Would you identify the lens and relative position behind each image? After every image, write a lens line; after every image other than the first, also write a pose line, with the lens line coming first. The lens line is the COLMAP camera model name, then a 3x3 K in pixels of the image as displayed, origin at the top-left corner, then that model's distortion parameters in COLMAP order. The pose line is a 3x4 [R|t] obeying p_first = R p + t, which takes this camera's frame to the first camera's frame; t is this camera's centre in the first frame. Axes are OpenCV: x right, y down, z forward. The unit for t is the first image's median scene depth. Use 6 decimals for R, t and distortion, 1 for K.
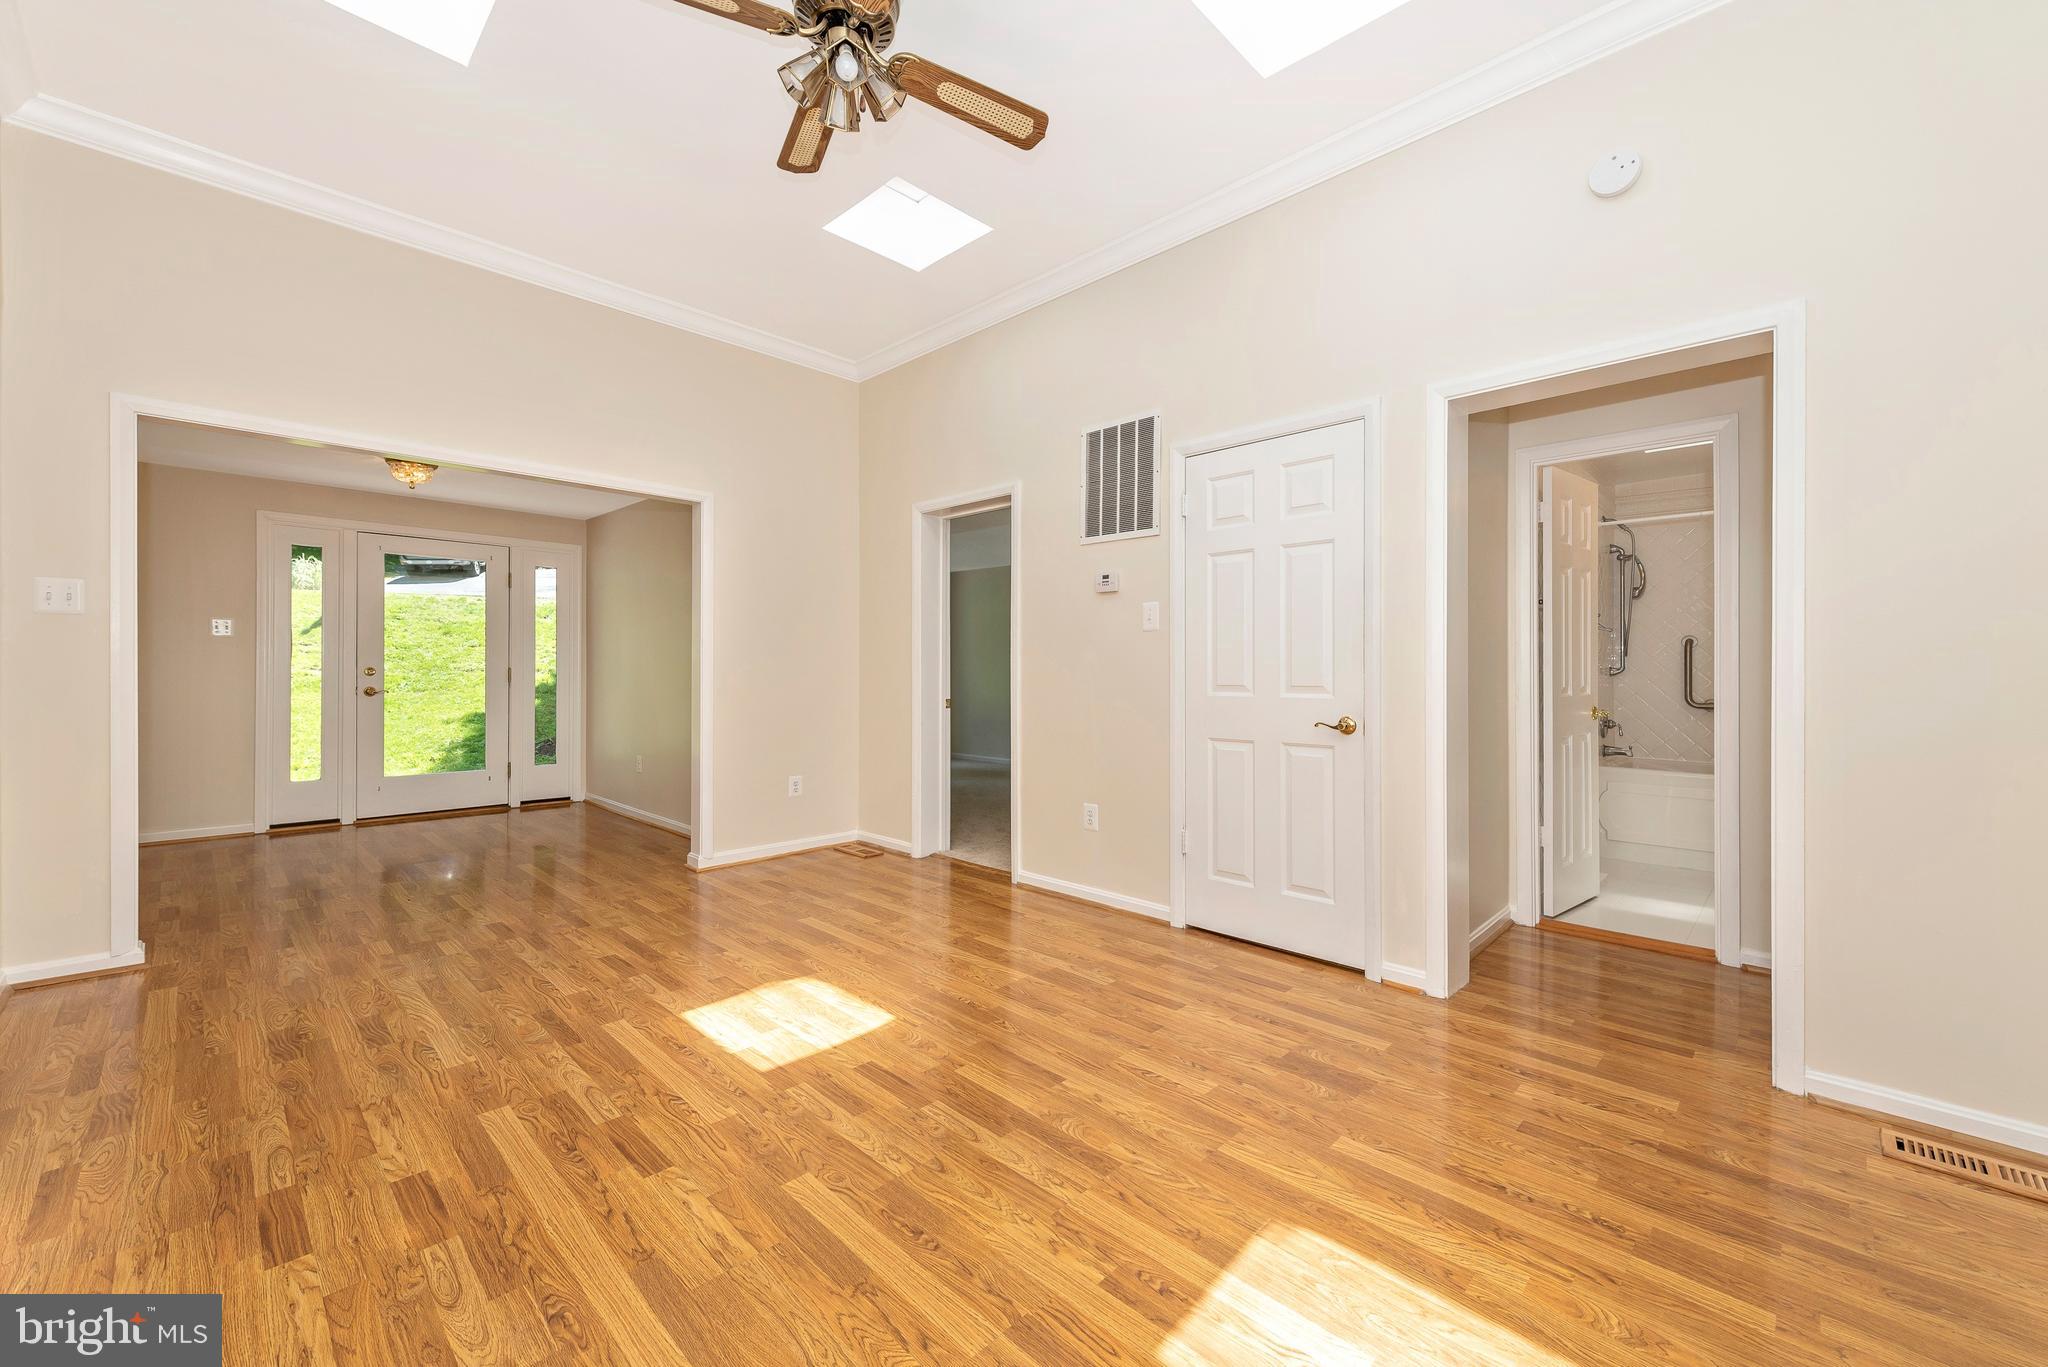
lens RADIAL K [[816.6, 0, 1022.1], [0, 816.6, 668.6], [0, 0, 1]] dist [0.009906, -0.000555]
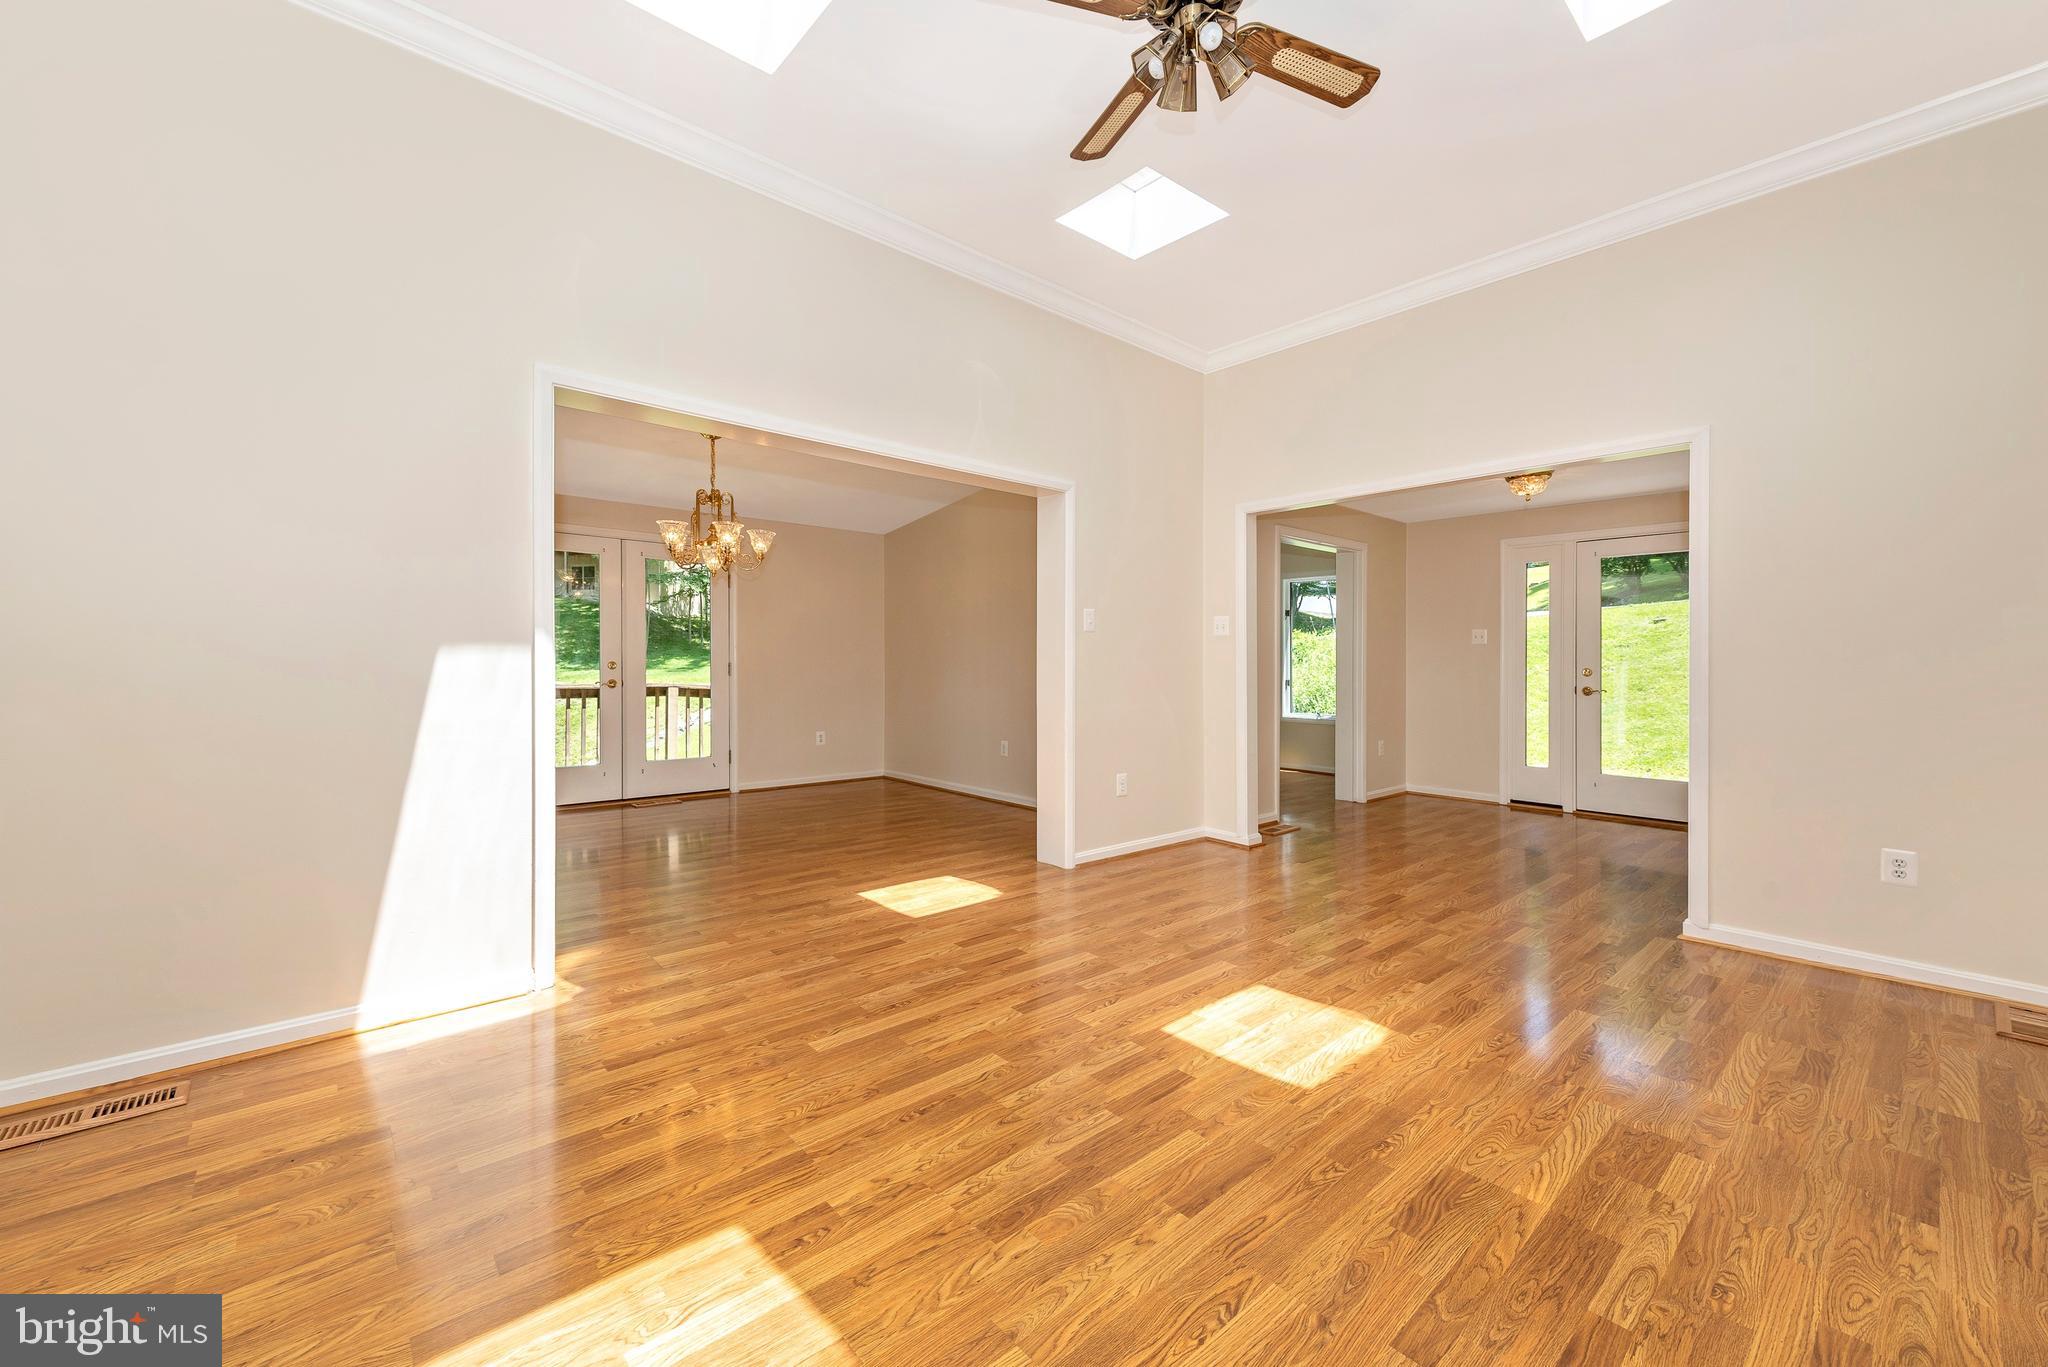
lens RADIAL K [[816.6, 0, 1022.1], [0, 816.6, 668.6], [0, 0, 1]] dist [0.009906, -0.000555]
pose [[-0.082583, -0.001889, -0.996582, 0.742912], [-0.005579, 0.999983, -0.001433, 0.010234], [0.996569, 0.005442, -0.082592, 0.843439]]
